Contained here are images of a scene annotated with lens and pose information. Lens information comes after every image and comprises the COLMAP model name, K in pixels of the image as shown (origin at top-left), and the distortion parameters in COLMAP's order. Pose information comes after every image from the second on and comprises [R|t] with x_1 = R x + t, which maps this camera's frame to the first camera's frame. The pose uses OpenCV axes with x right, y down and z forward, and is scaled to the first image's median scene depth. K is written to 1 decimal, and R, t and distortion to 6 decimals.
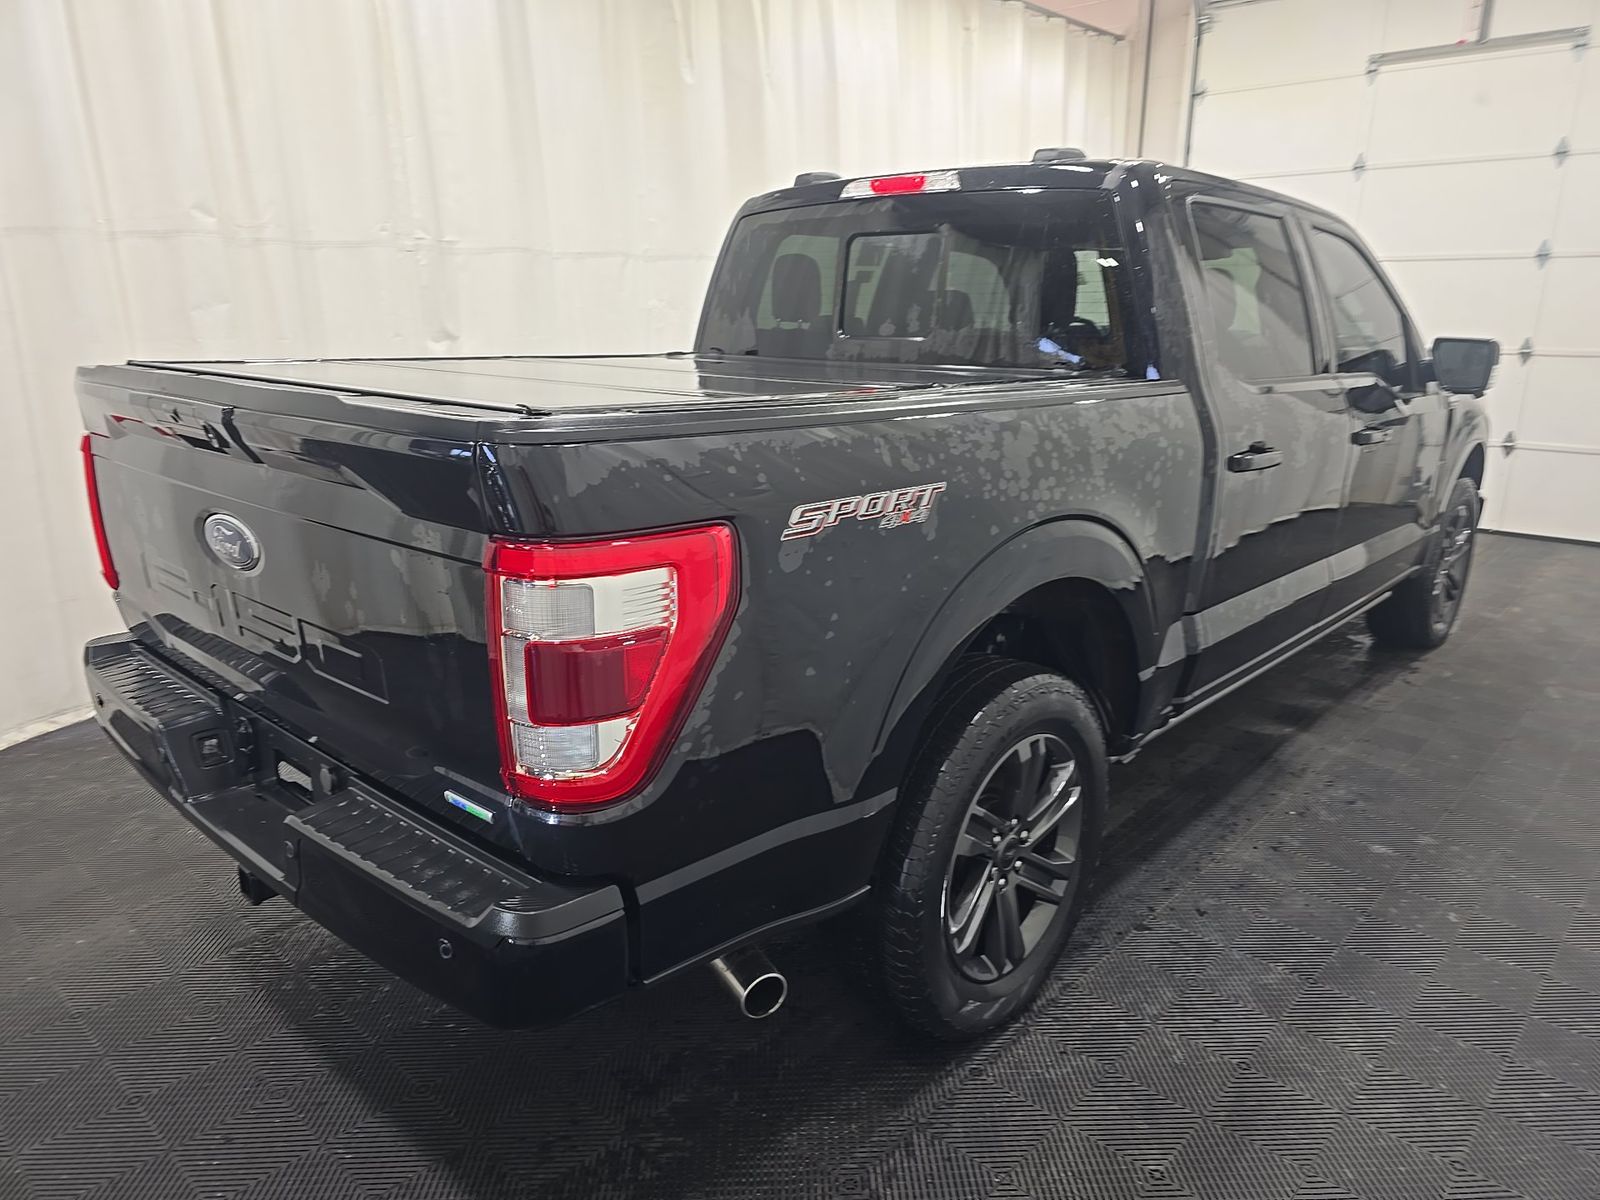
lens RADIAL K [[1071.9, 0, 800.0], [0, 1071.9, 600.0], [0, 0, 1]] dist [0.045236, -0.031708]
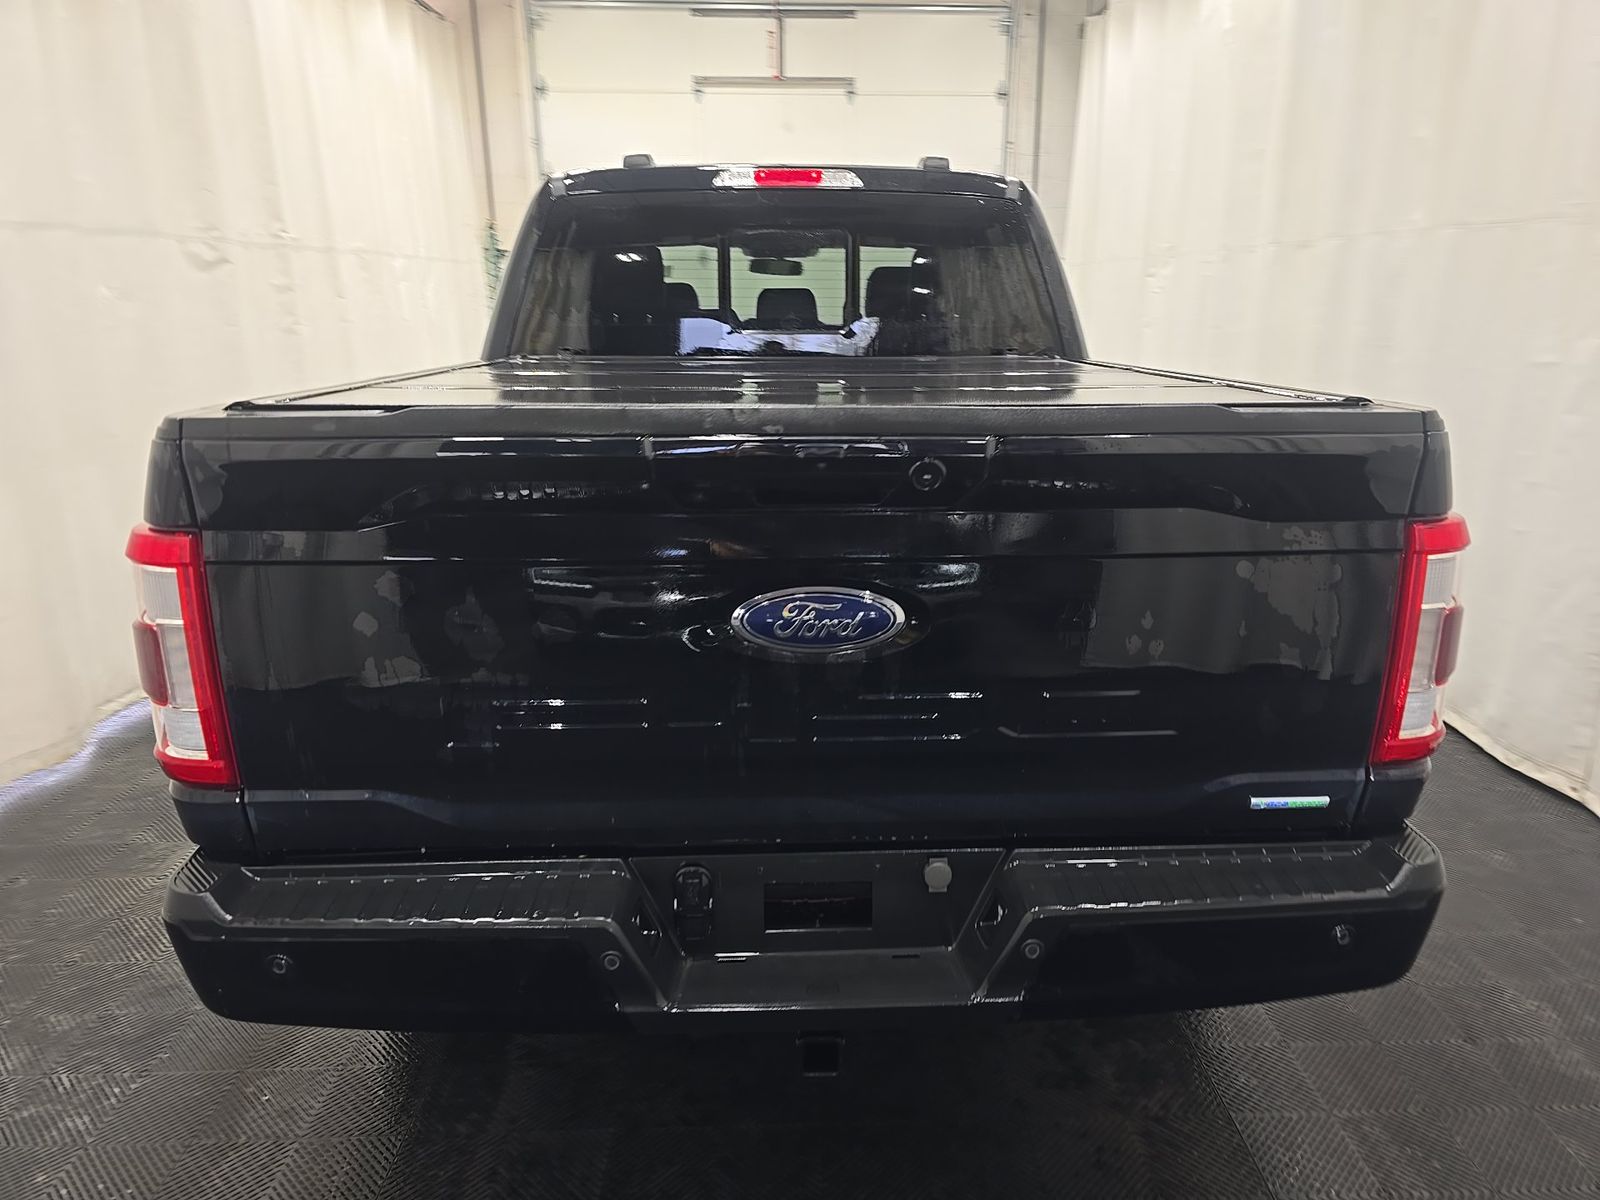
lens RADIAL K [[1087.8, 0, 800.0], [0, 1087.8, 600.0], [0, 0, 1]] dist [0.076642, -0.072315]
pose [[0.717644, -0.190486, 0.669852, -0.587092], [0.187539, 0.979192, 0.077534, -0.072165], [-0.670684, 0.069981, 0.738435, 0.244349]]
